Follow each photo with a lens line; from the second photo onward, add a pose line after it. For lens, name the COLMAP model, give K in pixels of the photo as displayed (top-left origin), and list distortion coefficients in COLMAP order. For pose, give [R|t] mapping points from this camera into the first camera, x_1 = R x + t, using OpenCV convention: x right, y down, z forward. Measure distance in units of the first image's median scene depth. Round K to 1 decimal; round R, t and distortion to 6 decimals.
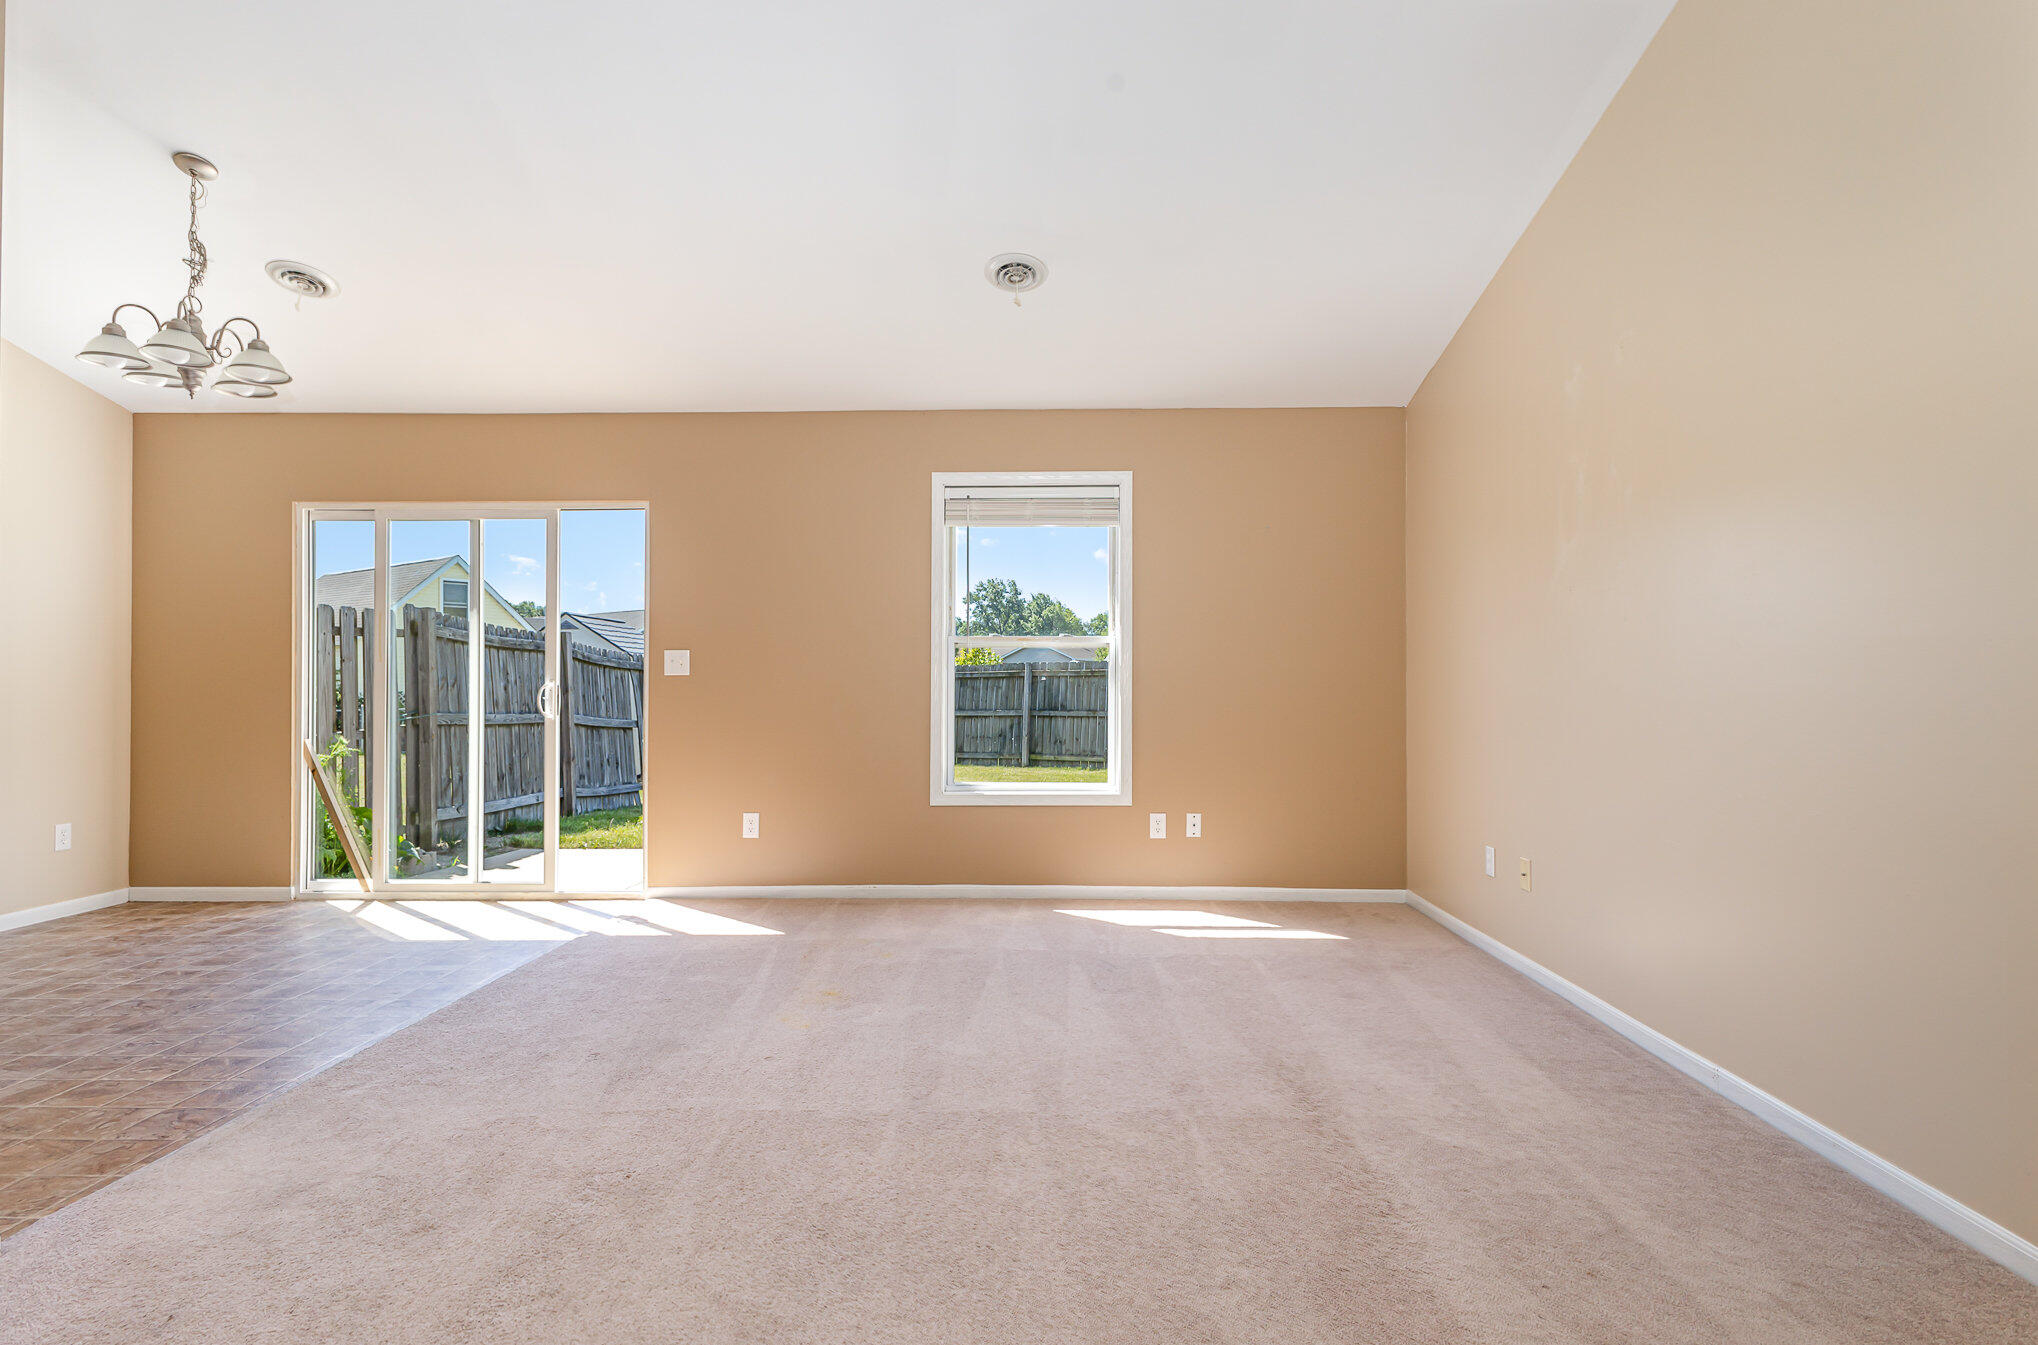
lens RADIAL K [[1041.7, 0, 1017.9], [0, 1041.7, 671.8], [0, 0, 1]] dist [0.024919, -0.004195]
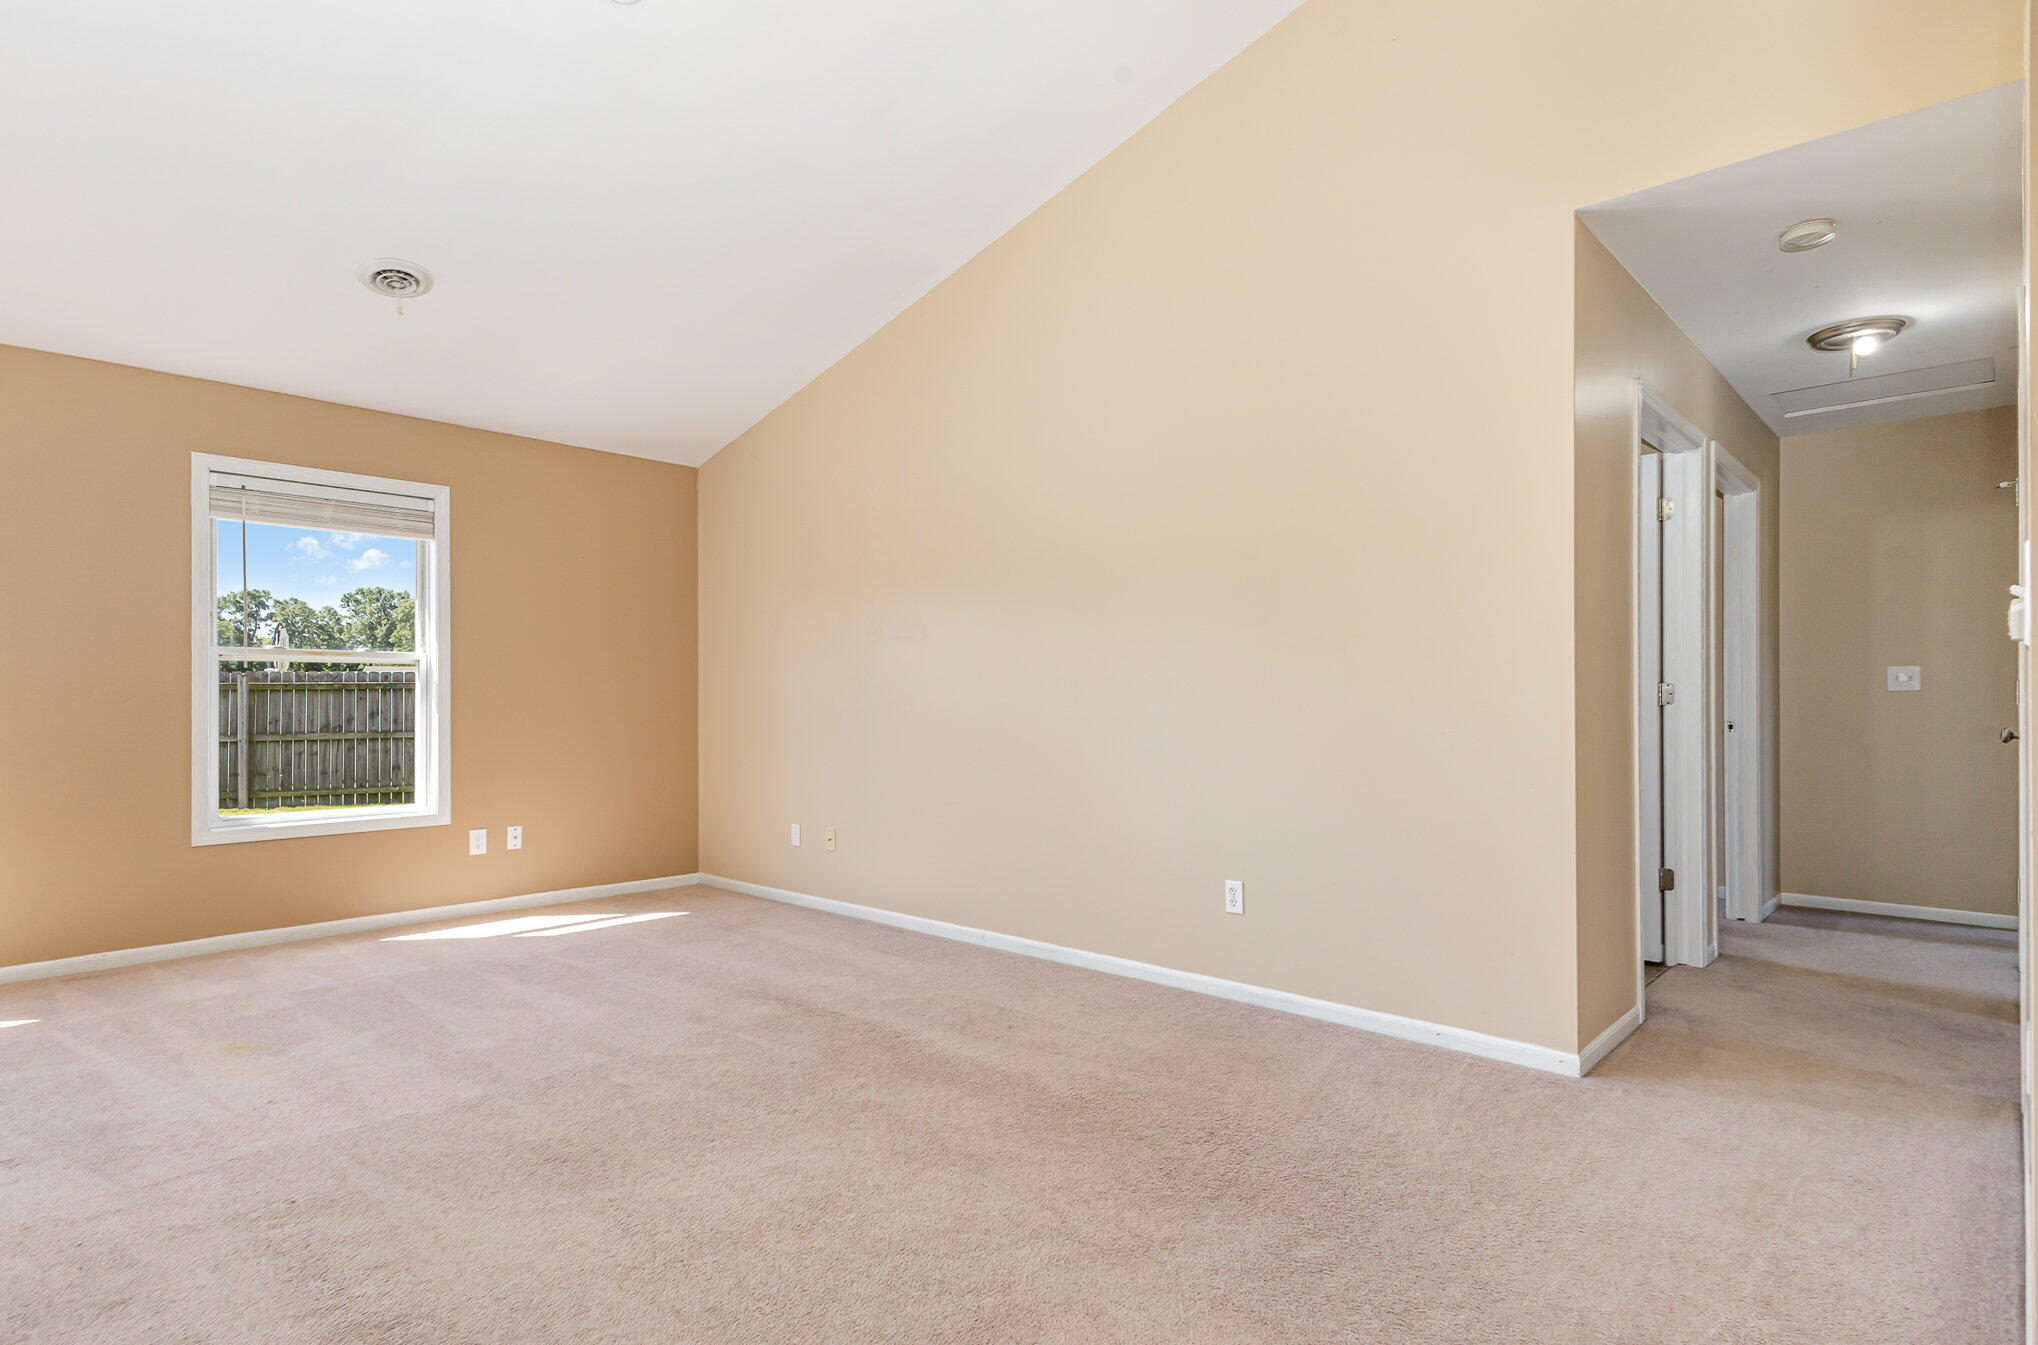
lens RADIAL K [[1041.7, 0, 1017.1], [0, 1041.7, 688.4], [0, 0, 1]] dist [0.024919, -0.004195]
pose [[0.667986, 0.006223, 0.744148, -0.309612], [-0.004812, 0.999980, -0.004043, 0.000265], [-0.744158, -0.000881, 0.668003, -0.077603]]
